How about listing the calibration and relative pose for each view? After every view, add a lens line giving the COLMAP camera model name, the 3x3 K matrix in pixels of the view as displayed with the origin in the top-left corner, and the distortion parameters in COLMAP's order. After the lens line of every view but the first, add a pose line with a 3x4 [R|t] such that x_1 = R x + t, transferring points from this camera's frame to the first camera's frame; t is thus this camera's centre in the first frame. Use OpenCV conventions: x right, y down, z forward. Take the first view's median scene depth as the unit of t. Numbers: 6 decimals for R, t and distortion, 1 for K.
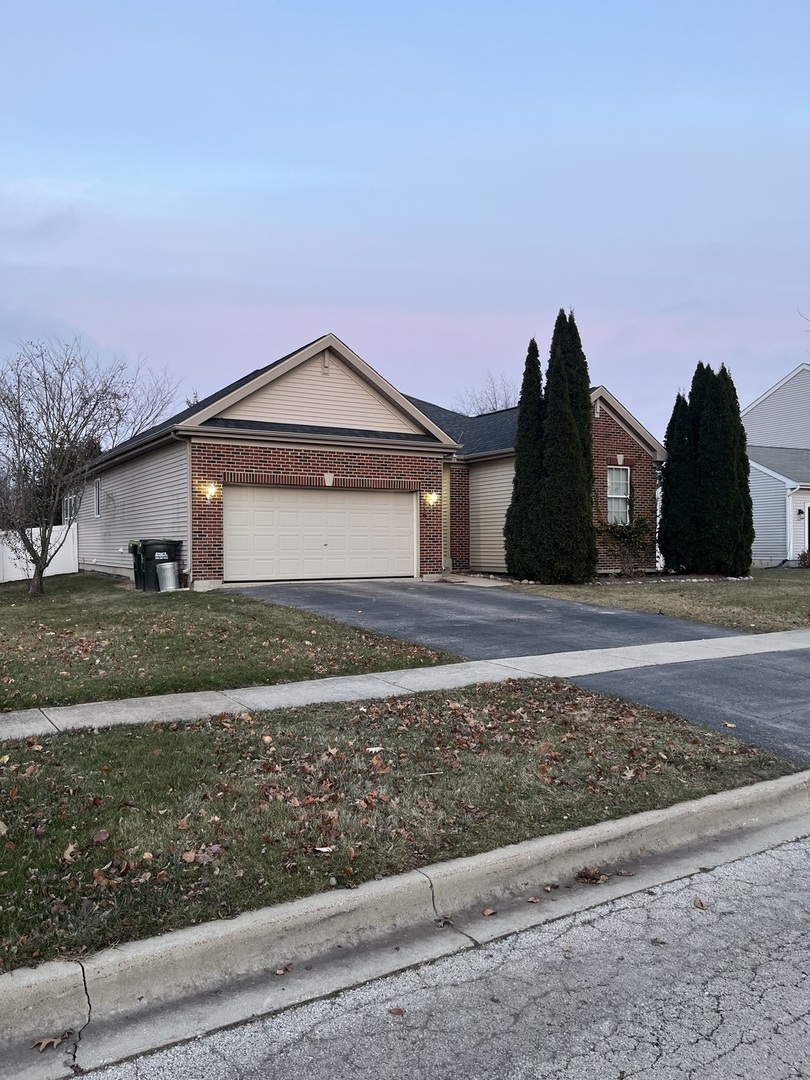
lens RADIAL K [[805.5, 0, 405.0], [0, 805.5, 540.0], [0, 0, 1]] dist [0.004668, 0.000521]
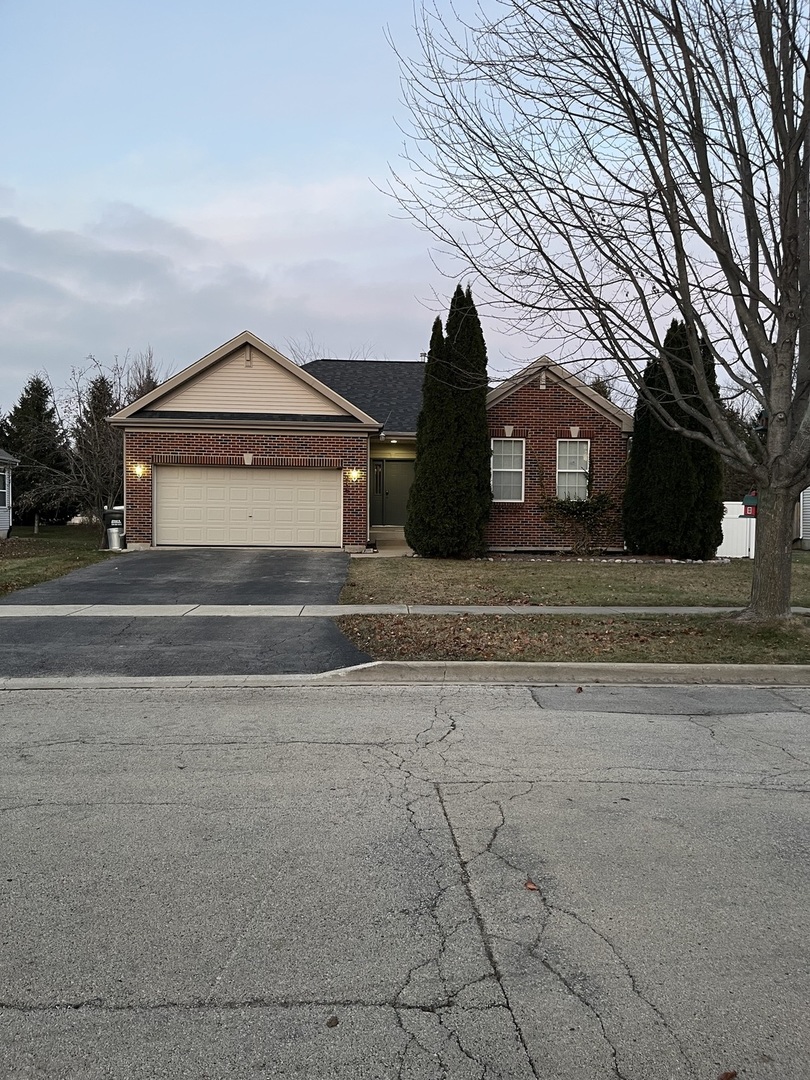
lens RADIAL K [[805.5, 0, 405.0], [0, 805.5, 540.0], [0, 0, 1]] dist [0.004668, 0.000521]
pose [[0.897293, 0.024166, -0.440773, 0.588073], [-0.014459, 0.999574, 0.025369, 0.007364], [0.441199, -0.016390, 0.897260, 0.064300]]
